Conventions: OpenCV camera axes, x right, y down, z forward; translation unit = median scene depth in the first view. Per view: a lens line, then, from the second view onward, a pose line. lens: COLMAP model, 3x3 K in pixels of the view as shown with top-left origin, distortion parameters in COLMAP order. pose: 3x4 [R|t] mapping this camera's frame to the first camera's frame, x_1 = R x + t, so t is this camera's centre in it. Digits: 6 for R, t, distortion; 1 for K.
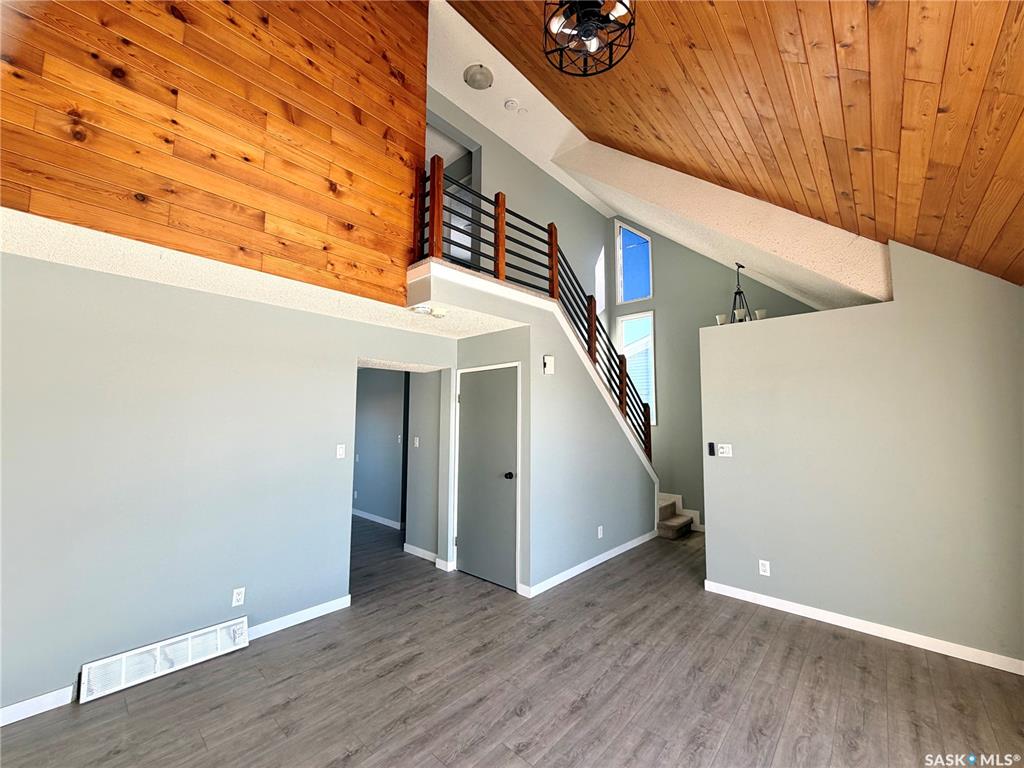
lens RADIAL K [[405.8, 0, 508.9], [0, 405.8, 384.9], [0, 0, 1]] dist [0.000866, -0.000276]
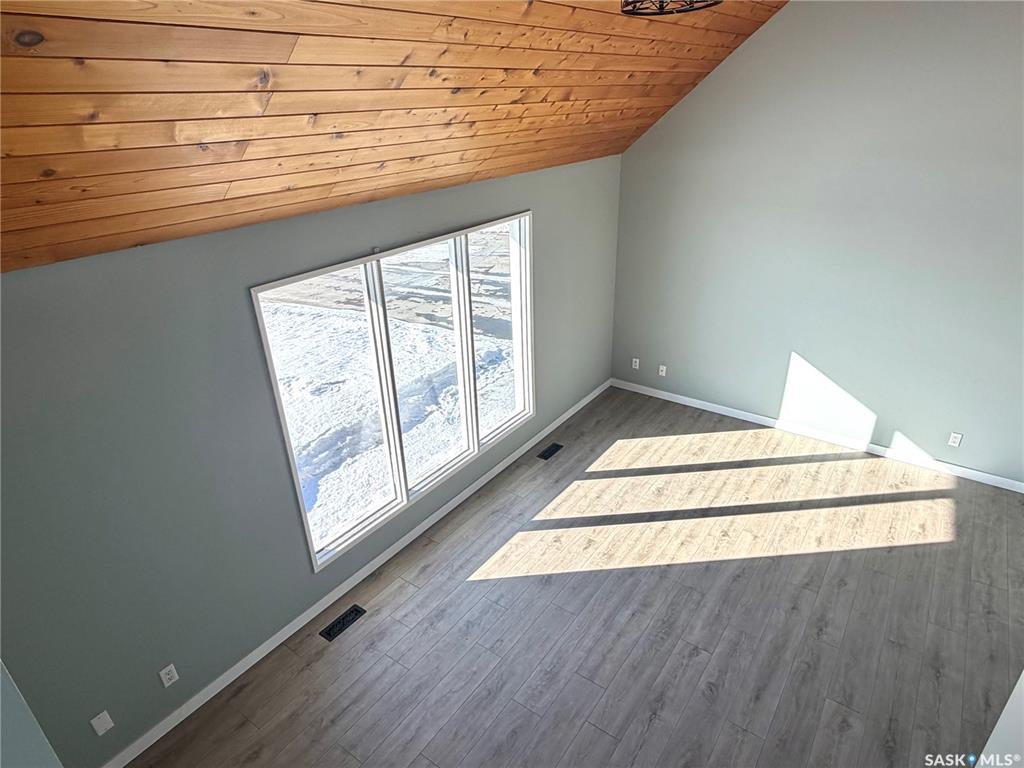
lens RADIAL K [[602.0, 0, 513.8], [0, 602.0, 382.5], [0, 0, 1]] dist [-0.000784, 0.001792]
pose [[-0.993259, 0.069679, -0.092634, 0.583576], [0.033055, 0.936238, 0.349809, -0.440948], [0.111101, 0.344389, -0.932230, 2.006484]]
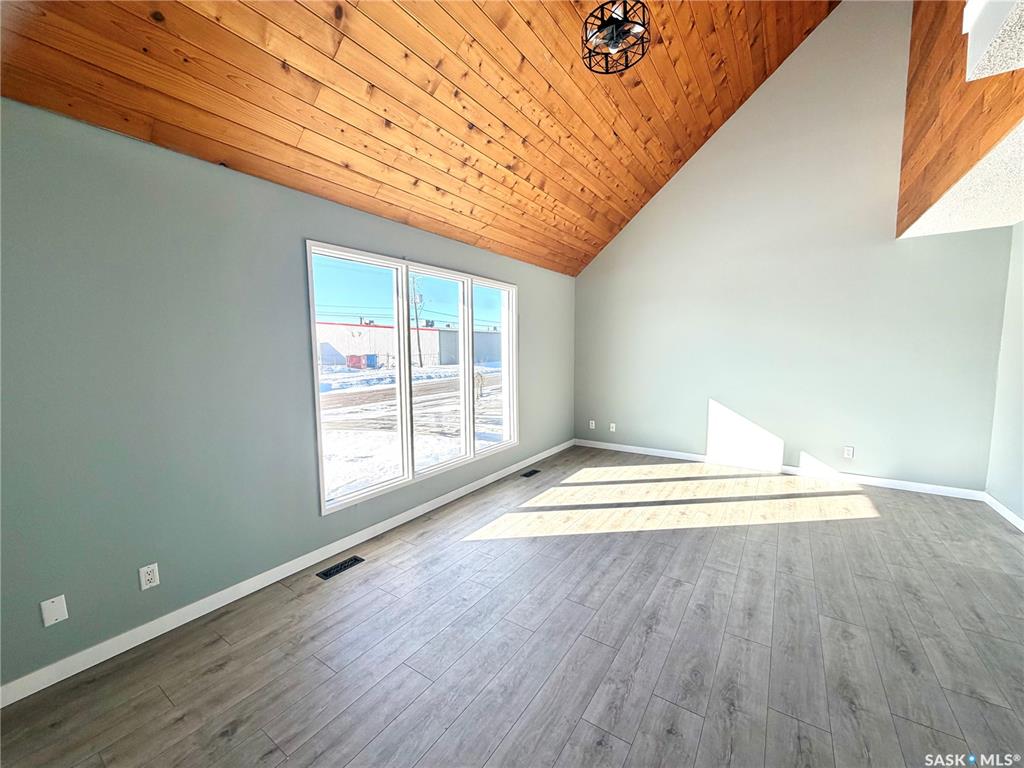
lens RADIAL K [[405.8, 0, 508.9], [0, 405.8, 384.9], [0, 0, 1]] dist [0.000866, -0.000276]
pose [[-0.990435, 0.016524, -0.136989, 0.614184], [0.016354, 0.999863, 0.002369, 0.223283], [0.137009, 0.000106, -0.990570, 1.866119]]
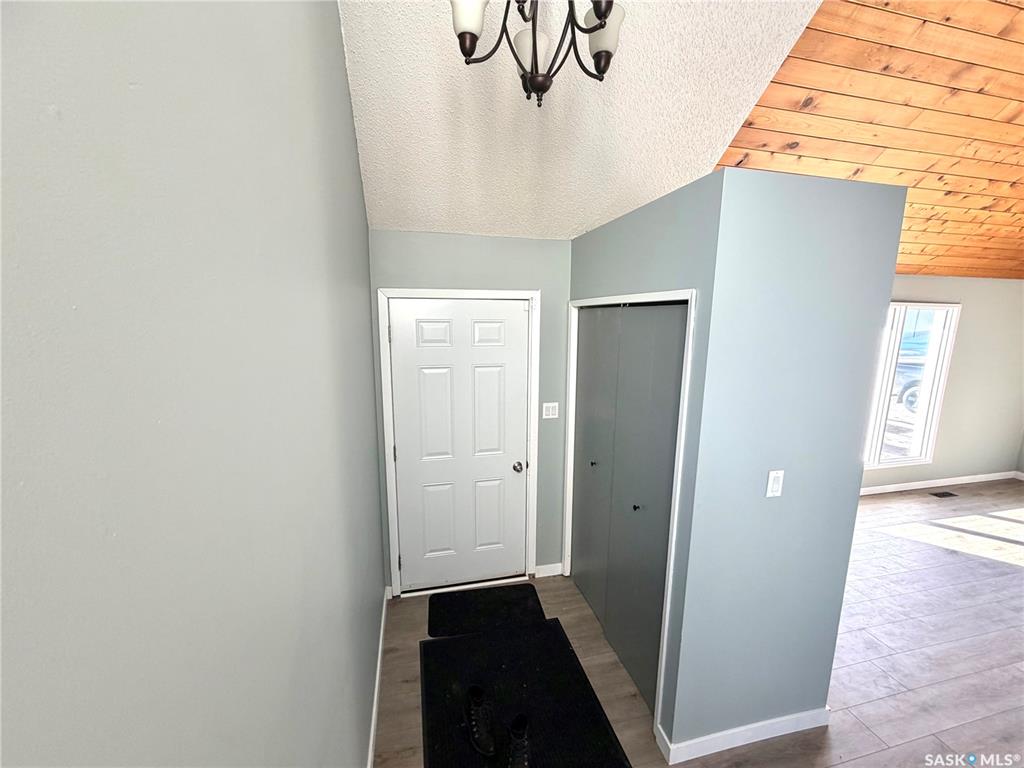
lens RADIAL K [[405.8, 0, 508.9], [0, 405.8, 384.9], [0, 0, 1]] dist [0.000866, -0.000276]
pose [[-0.825849, -0.109127, 0.553231, 0.967496], [-0.064420, 0.992931, 0.099694, 0.066504], [-0.560200, 0.046693, -0.827041, 2.736748]]
